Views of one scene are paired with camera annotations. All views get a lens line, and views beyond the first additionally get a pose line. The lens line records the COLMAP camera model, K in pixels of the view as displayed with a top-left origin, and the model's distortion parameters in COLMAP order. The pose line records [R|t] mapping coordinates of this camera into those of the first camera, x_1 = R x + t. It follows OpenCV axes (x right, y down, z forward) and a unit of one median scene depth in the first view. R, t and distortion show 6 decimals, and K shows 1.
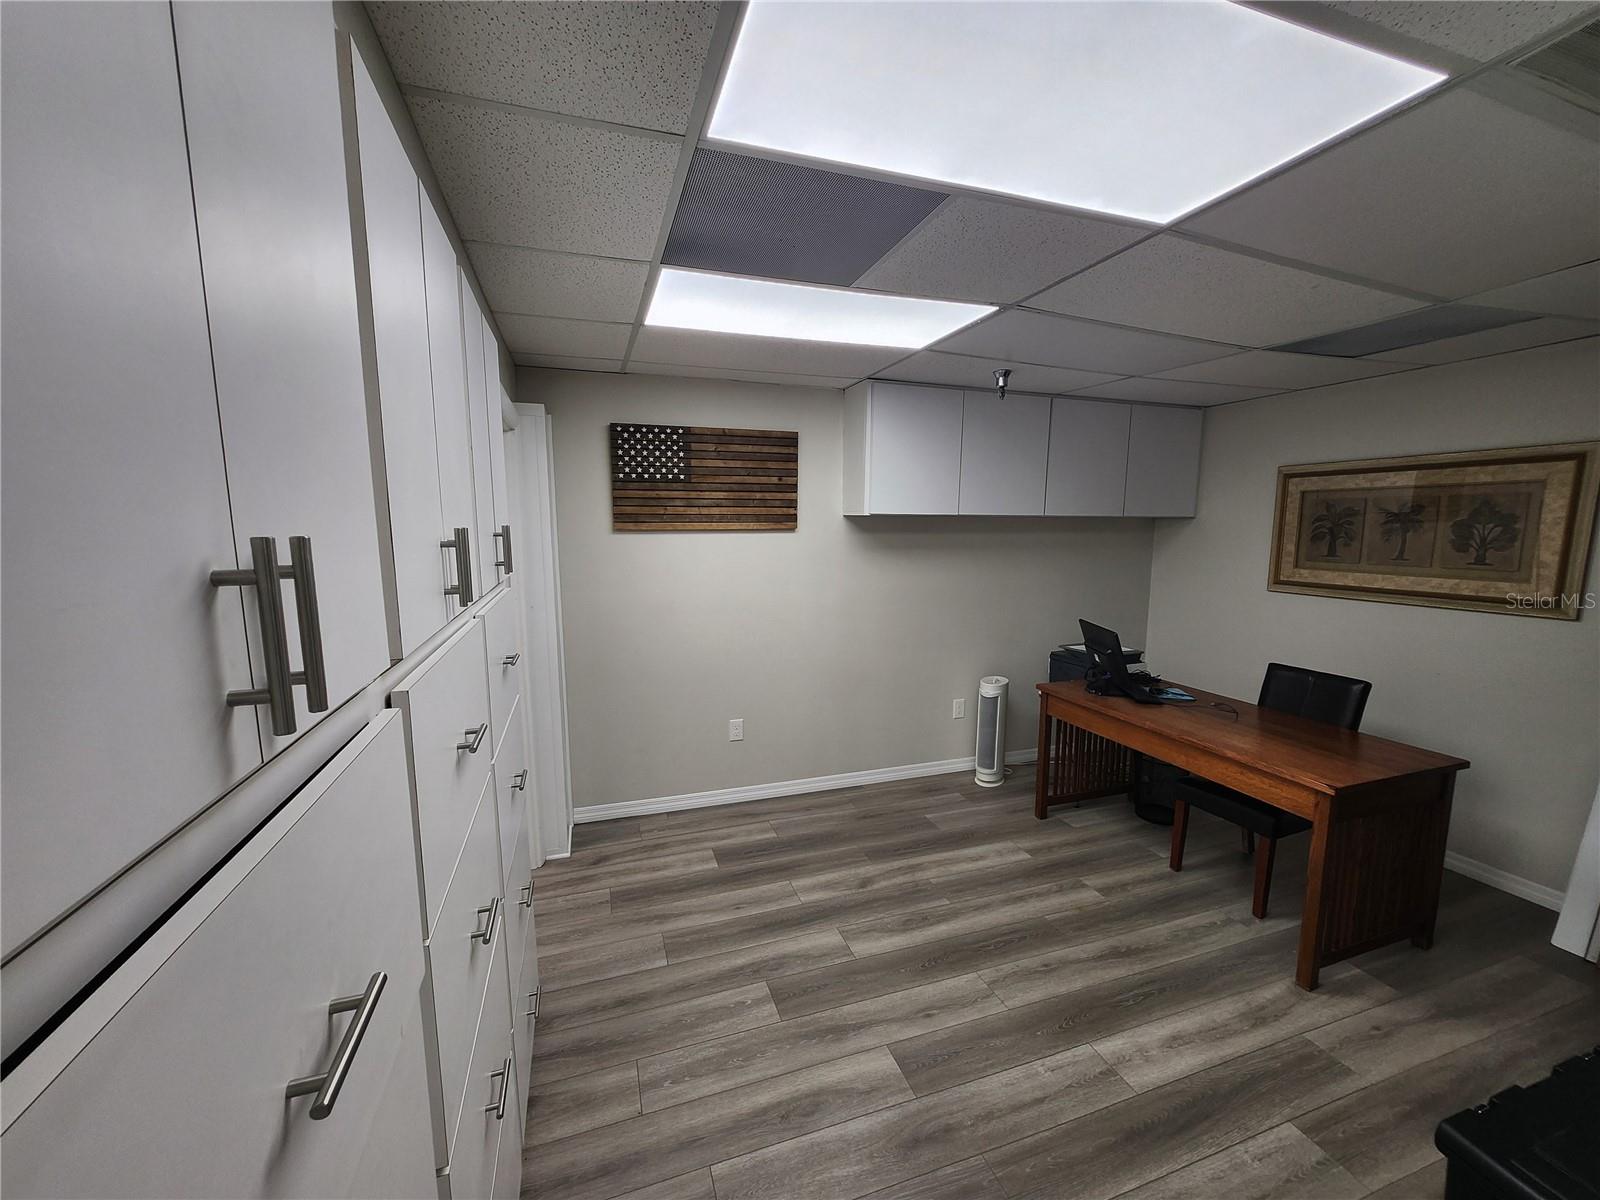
lens RADIAL K [[628.9, 0, 802.2], [0, 628.9, 608.4], [0, 0, 1]] dist [0.000875, -0.006726]
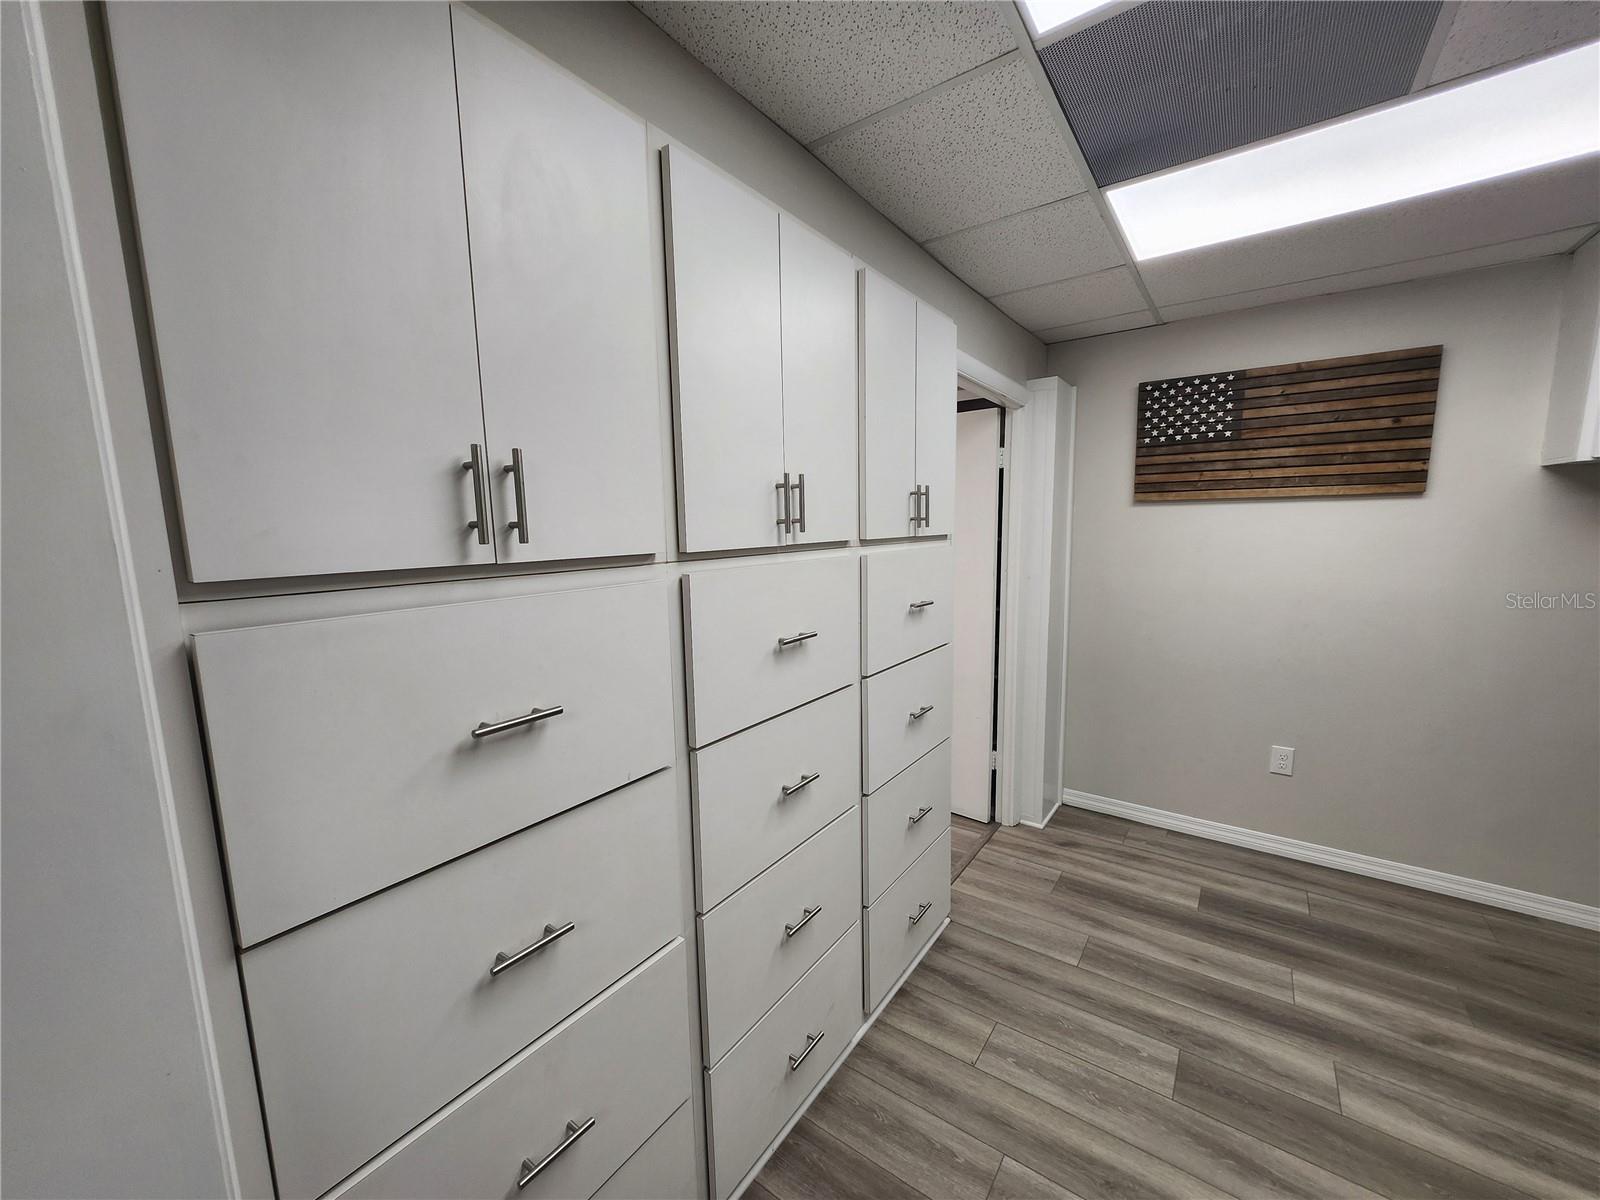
lens RADIAL K [[630.7, 0, 799.0], [0, 630.7, 609.8], [0, 0, 1]] dist [-0.016080, 0.005698]
pose [[0.575624, 0.099692, -0.811614, 0.179202], [-0.092056, 0.994131, 0.056822, 0.024934], [0.812516, 0.042006, 0.581424, 0.084160]]
